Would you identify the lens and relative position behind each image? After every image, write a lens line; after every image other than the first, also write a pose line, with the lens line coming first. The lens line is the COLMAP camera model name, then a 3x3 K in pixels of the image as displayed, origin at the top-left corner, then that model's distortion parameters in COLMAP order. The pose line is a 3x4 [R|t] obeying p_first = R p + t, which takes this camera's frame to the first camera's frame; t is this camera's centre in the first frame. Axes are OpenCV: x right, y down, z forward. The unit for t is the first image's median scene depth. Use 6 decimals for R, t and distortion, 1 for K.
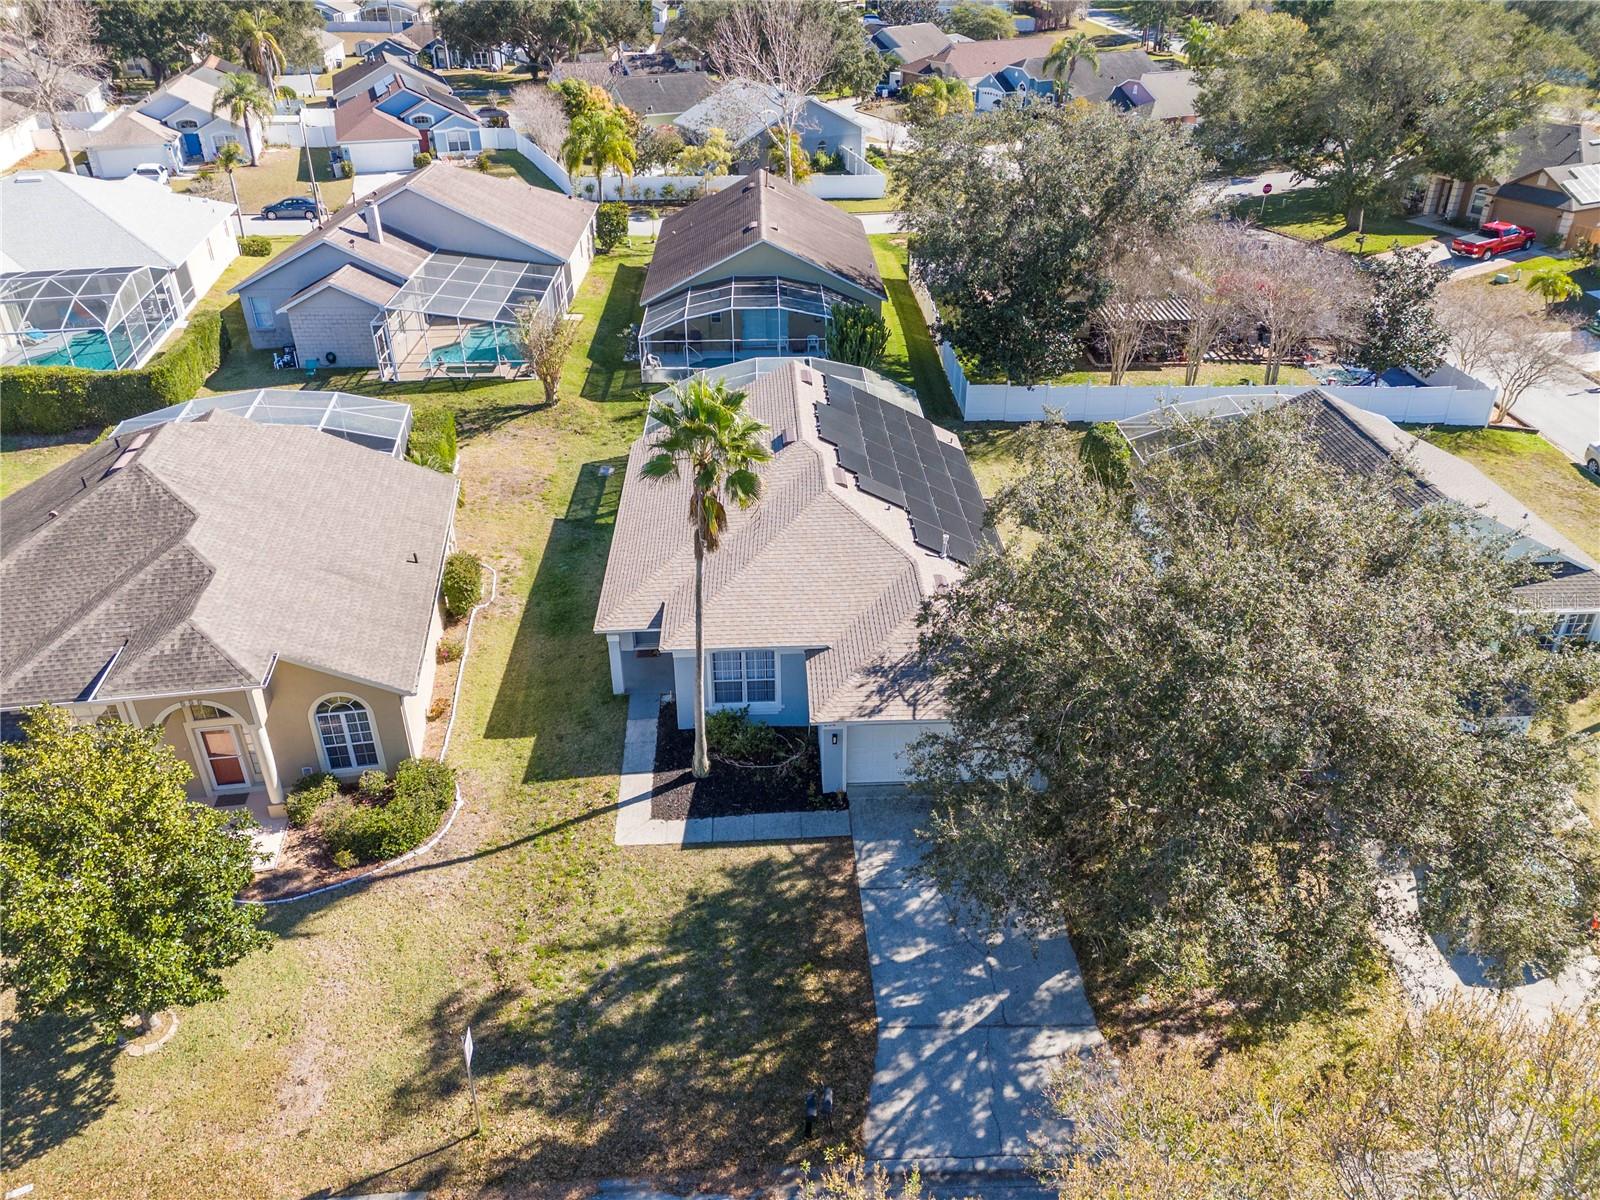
lens RADIAL K [[1179.2, 0, 804.8], [0, 1179.2, 600.5], [0, 0, 1]] dist [0.062998, -0.053073]
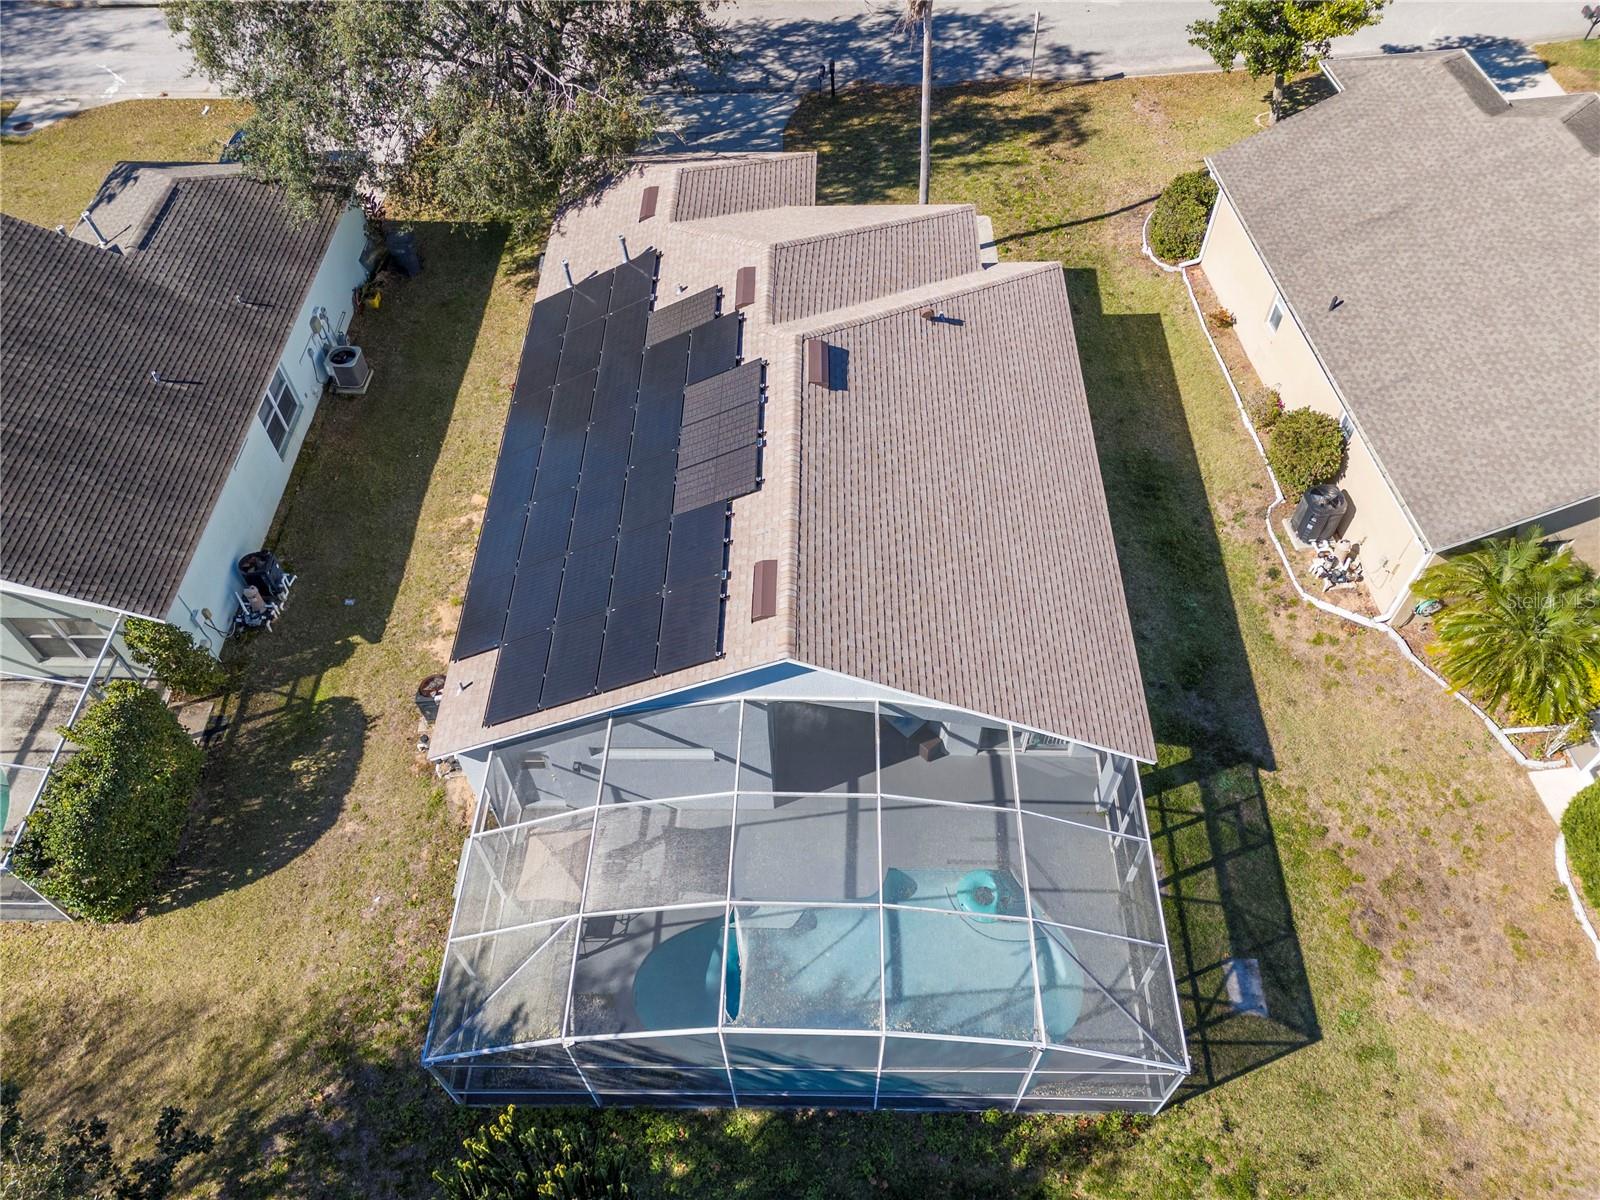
lens RADIAL K [[1179.2, 0, 805.7], [0, 1179.2, 599.8], [0, 0, 1]] dist [0.062998, -0.053073]
pose [[-0.998220, -0.033336, 0.049455, -0.054571], [0.044845, 0.127125, 0.990872, -0.940588], [-0.039319, 0.991326, -0.125403, 1.593169]]
